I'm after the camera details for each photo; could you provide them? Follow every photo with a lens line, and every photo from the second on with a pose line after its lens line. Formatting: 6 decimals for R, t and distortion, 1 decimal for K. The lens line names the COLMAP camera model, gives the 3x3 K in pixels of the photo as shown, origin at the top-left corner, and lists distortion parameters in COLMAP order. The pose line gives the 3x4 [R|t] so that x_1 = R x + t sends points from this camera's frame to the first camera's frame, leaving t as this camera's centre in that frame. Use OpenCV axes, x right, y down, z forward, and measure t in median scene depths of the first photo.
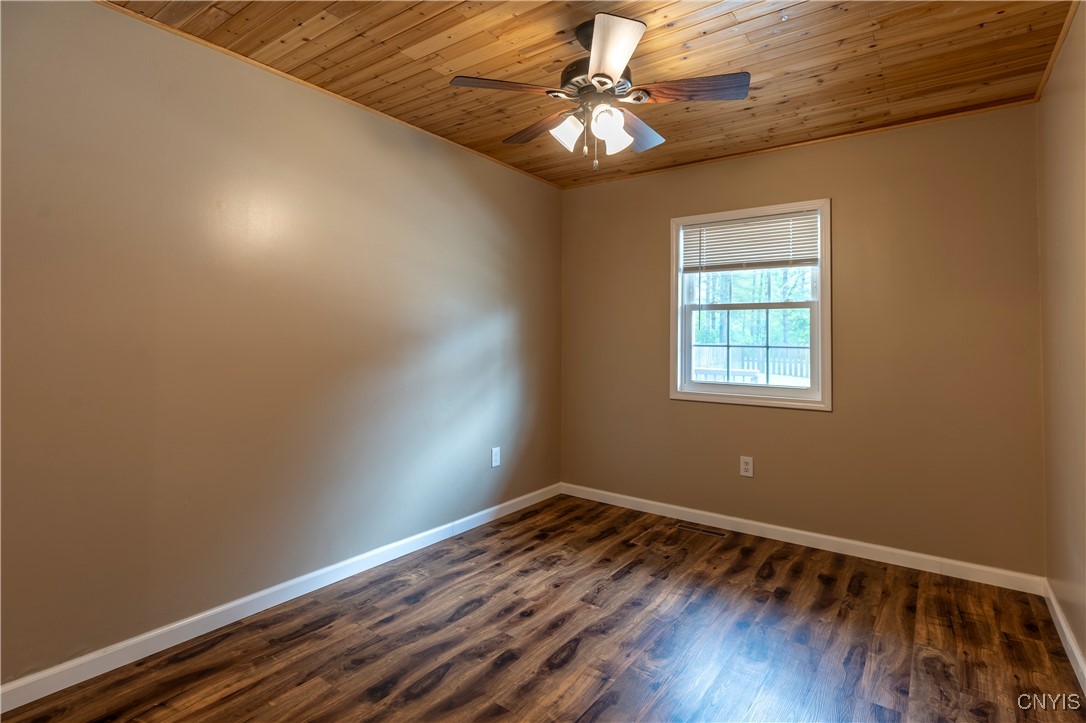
lens RADIAL K [[547.3, 0, 546.8], [0, 547.3, 322.2], [0, 0, 1]] dist [-0.000844, 0.002470]
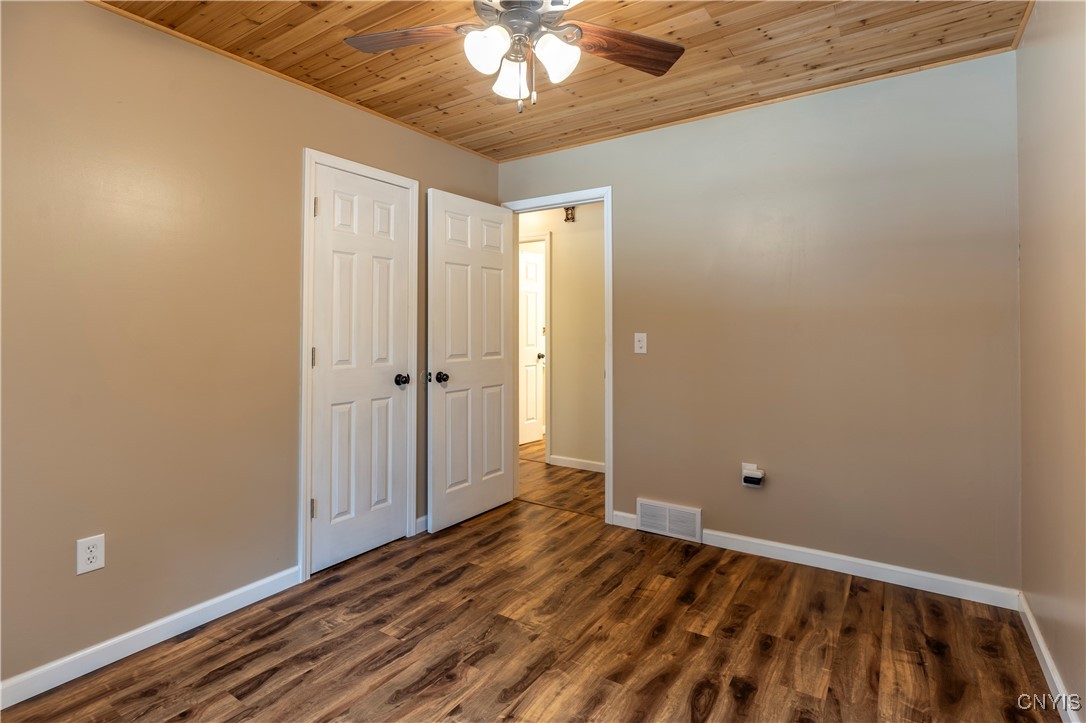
lens RADIAL K [[547.3, 0, 546.8], [0, 547.3, 322.2], [0, 0, 1]] dist [-0.000844, 0.002470]
pose [[-0.999014, -0.005117, -0.044101, 0.063568], [-0.003357, 0.999199, -0.039884, 0.039083], [0.044270, -0.039697, -0.998231, 1.362548]]
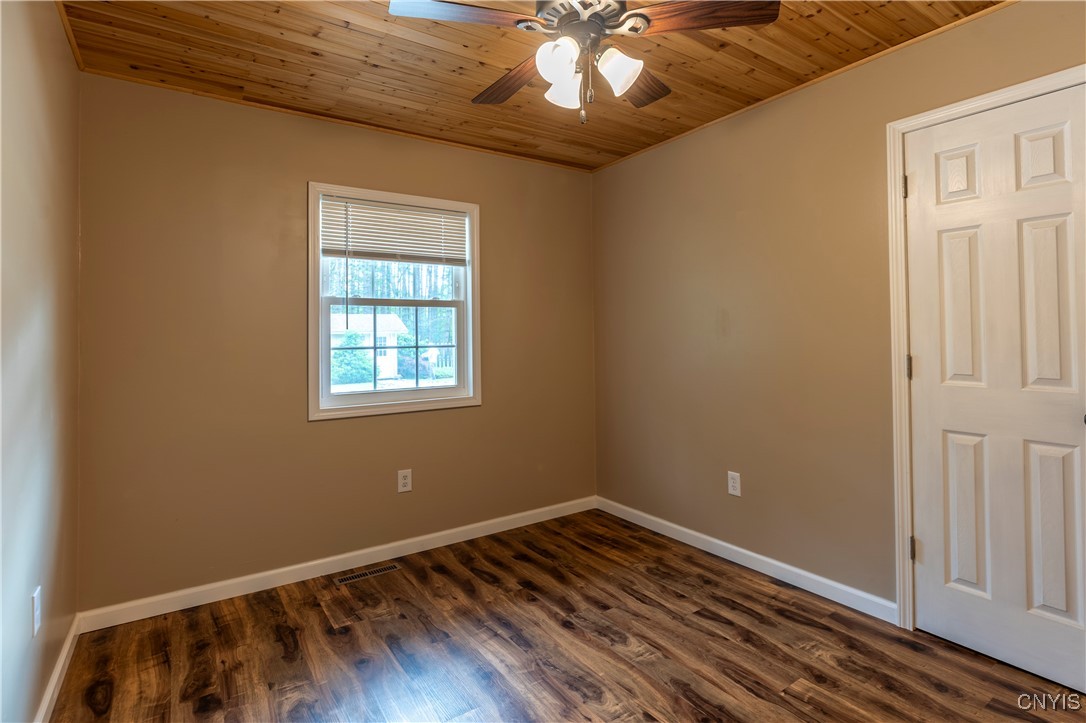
lens RADIAL K [[547.3, 0, 546.8], [0, 547.3, 322.2], [0, 0, 1]] dist [-0.000844, 0.002470]
pose [[0.331303, 0.010736, 0.943463, -0.511362], [-0.010142, 0.999918, -0.007817, 0.009906], [-0.943470, -0.006978, 0.331385, 0.605622]]
